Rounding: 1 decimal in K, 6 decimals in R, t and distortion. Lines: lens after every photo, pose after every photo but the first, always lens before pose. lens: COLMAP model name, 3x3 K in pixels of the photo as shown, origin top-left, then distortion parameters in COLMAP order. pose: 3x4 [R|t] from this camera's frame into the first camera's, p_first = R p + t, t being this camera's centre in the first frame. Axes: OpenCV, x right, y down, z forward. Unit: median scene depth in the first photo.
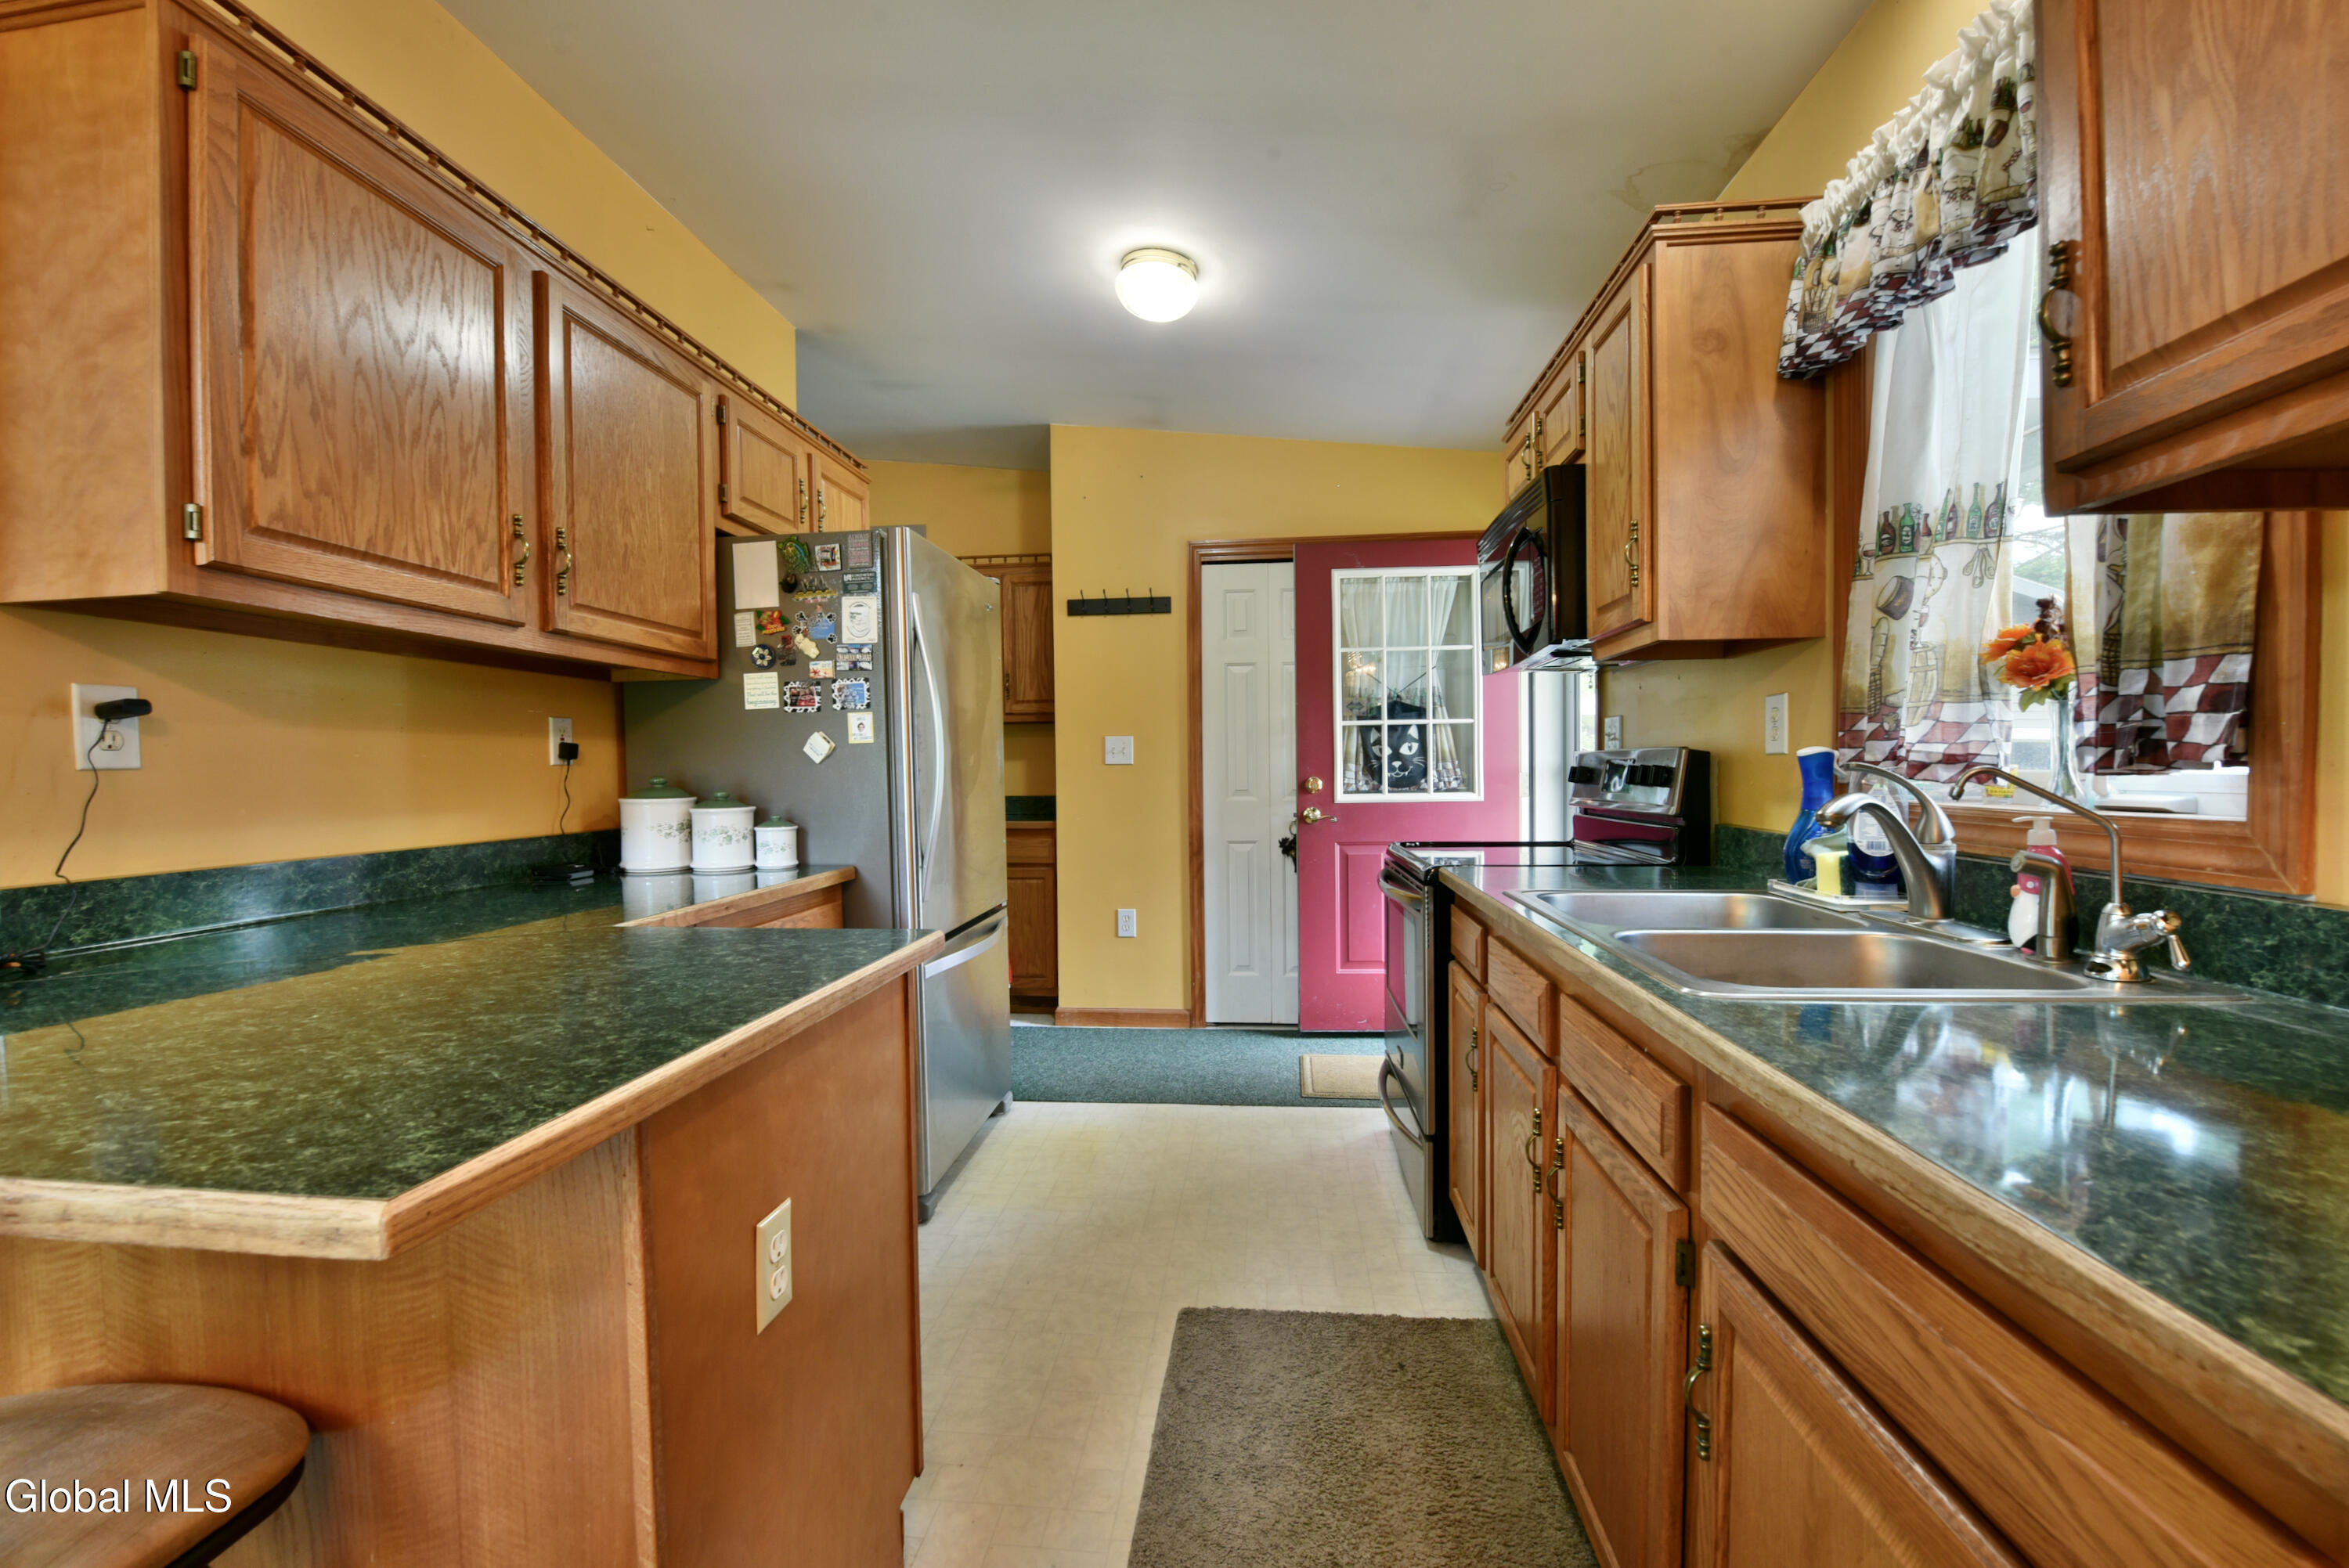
lens RADIAL K [[954.8, 0, 1172.3], [0, 954.8, 791.9], [0, 0, 1]] dist [-0.018948, -0.002573]
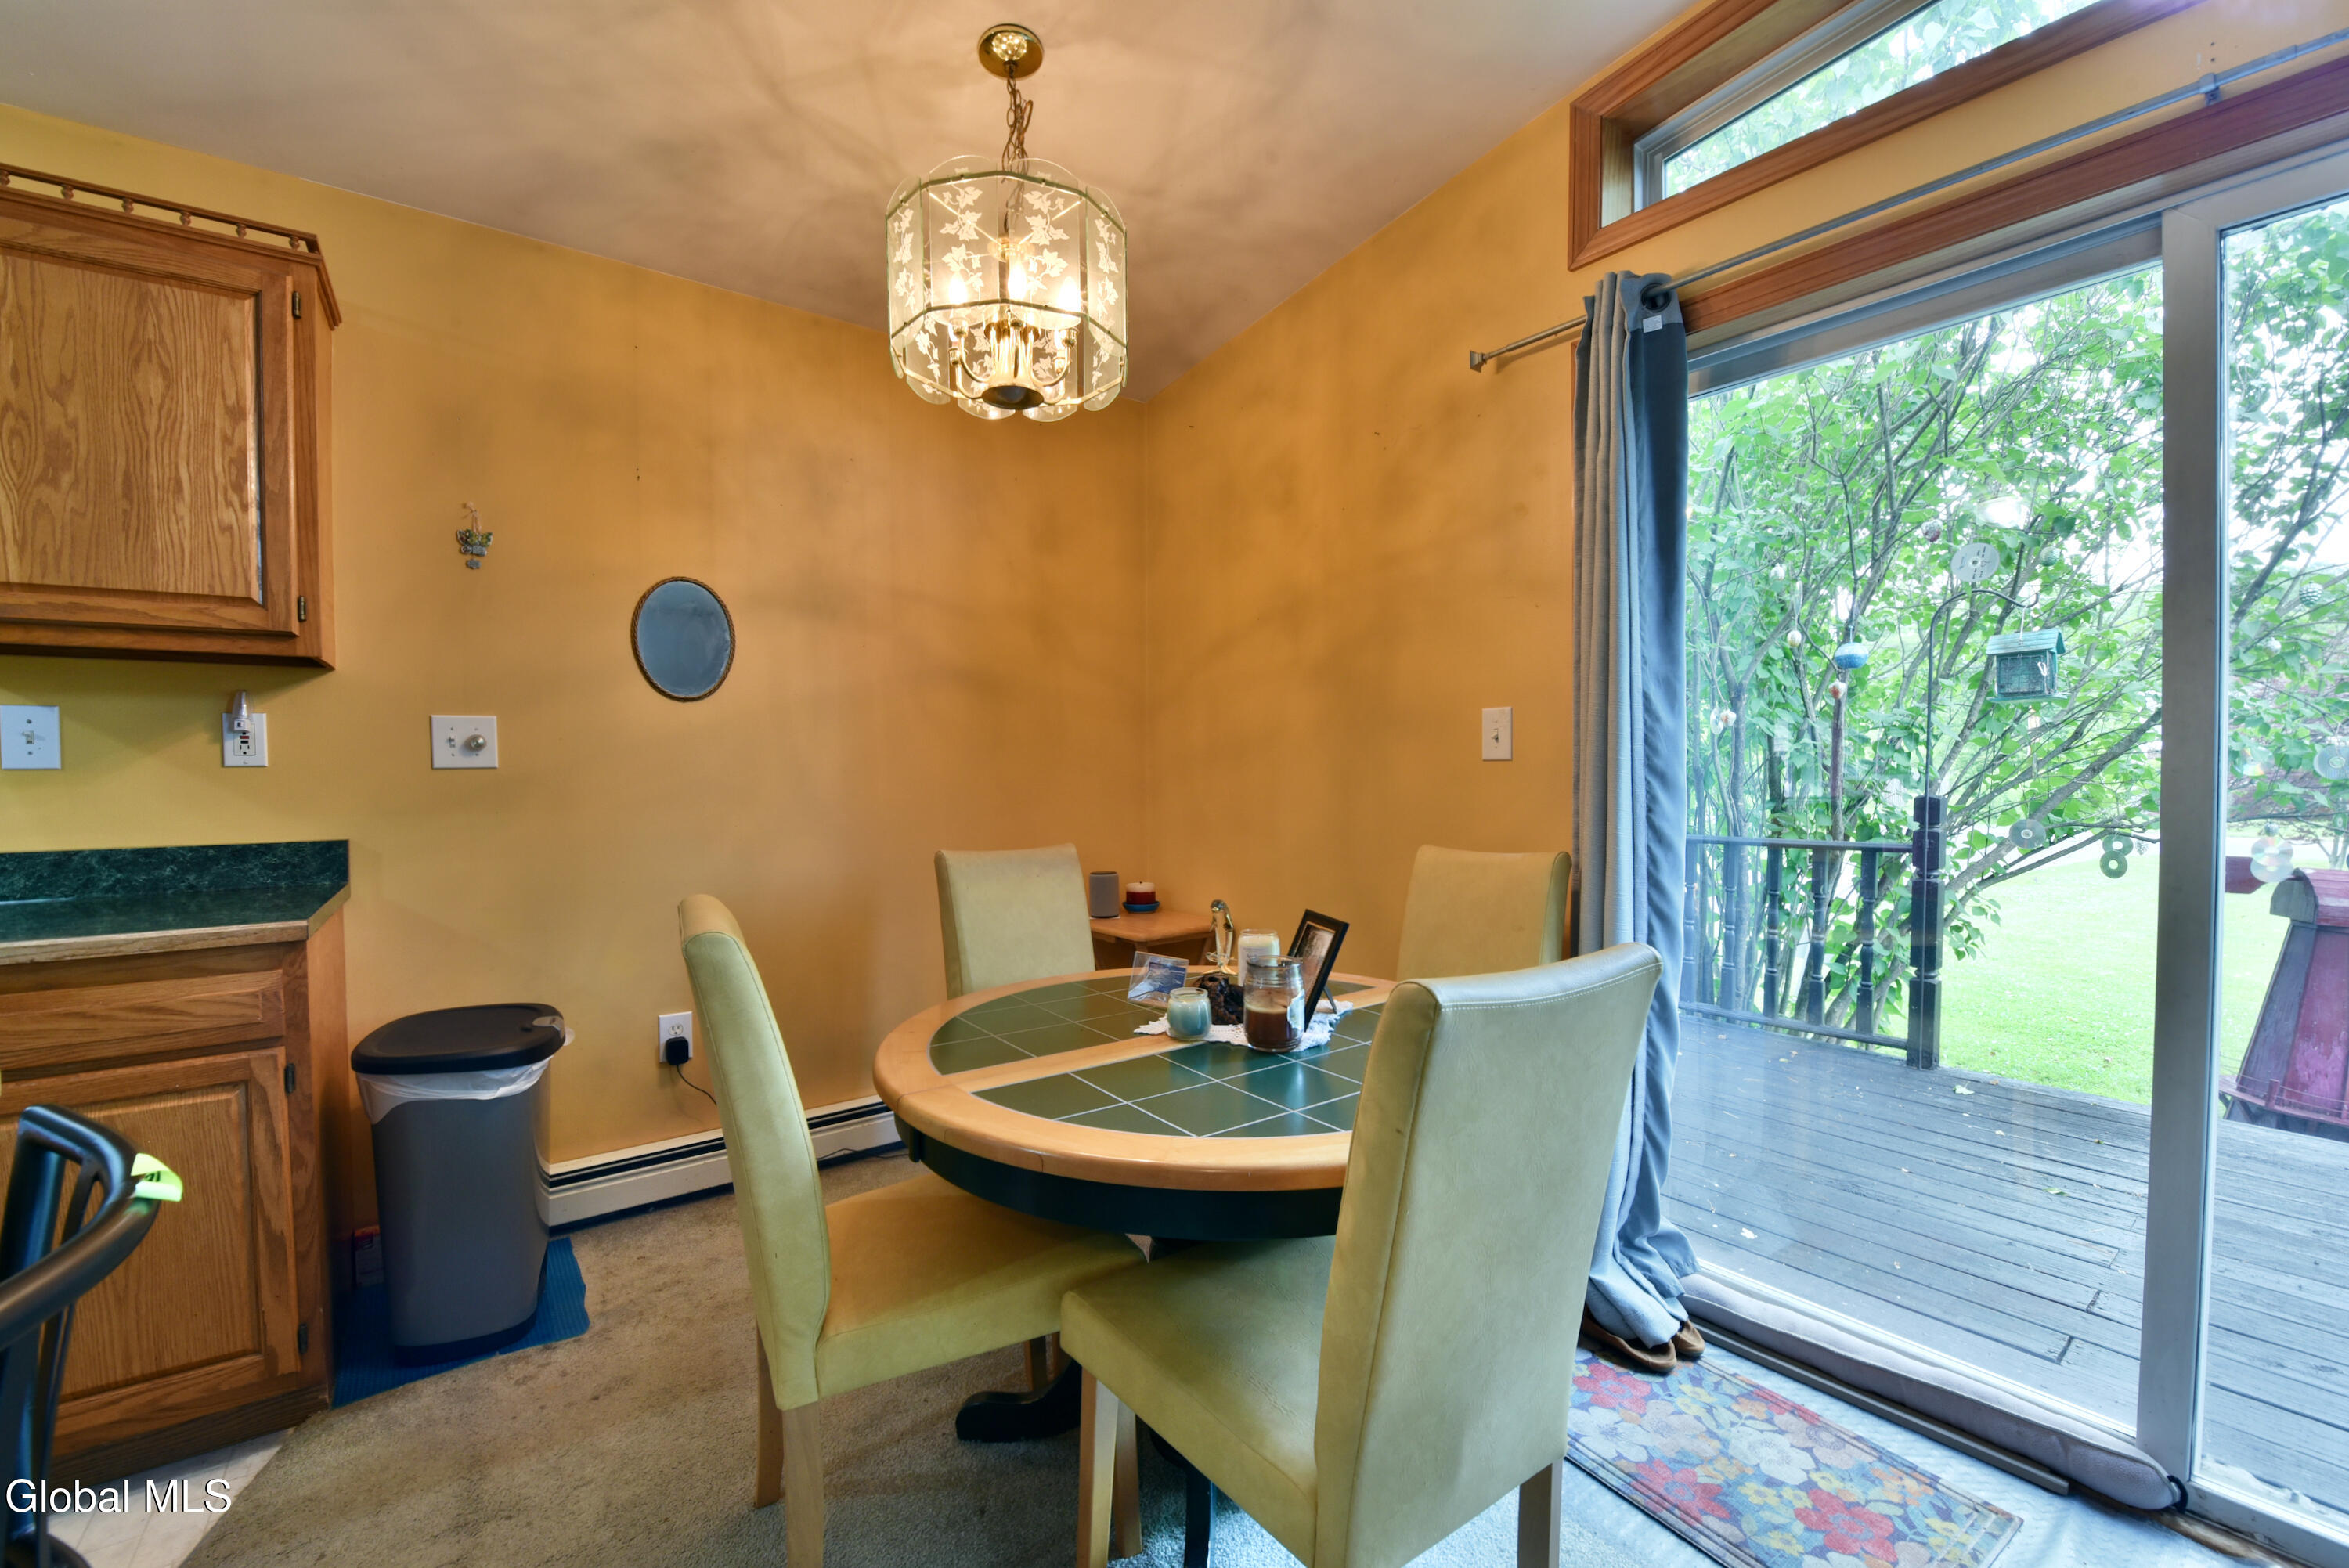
lens RADIAL K [[939.3, 0, 1167.5], [0, 939.3, 791.5], [0, 0, 1]] dist [-0.021875, 0.000075]
pose [[-0.678307, -0.005620, 0.734757, -0.947450], [0.029277, 0.998970, 0.034669, 0.001404], [-0.734195, 0.045028, -0.677444, 0.168809]]
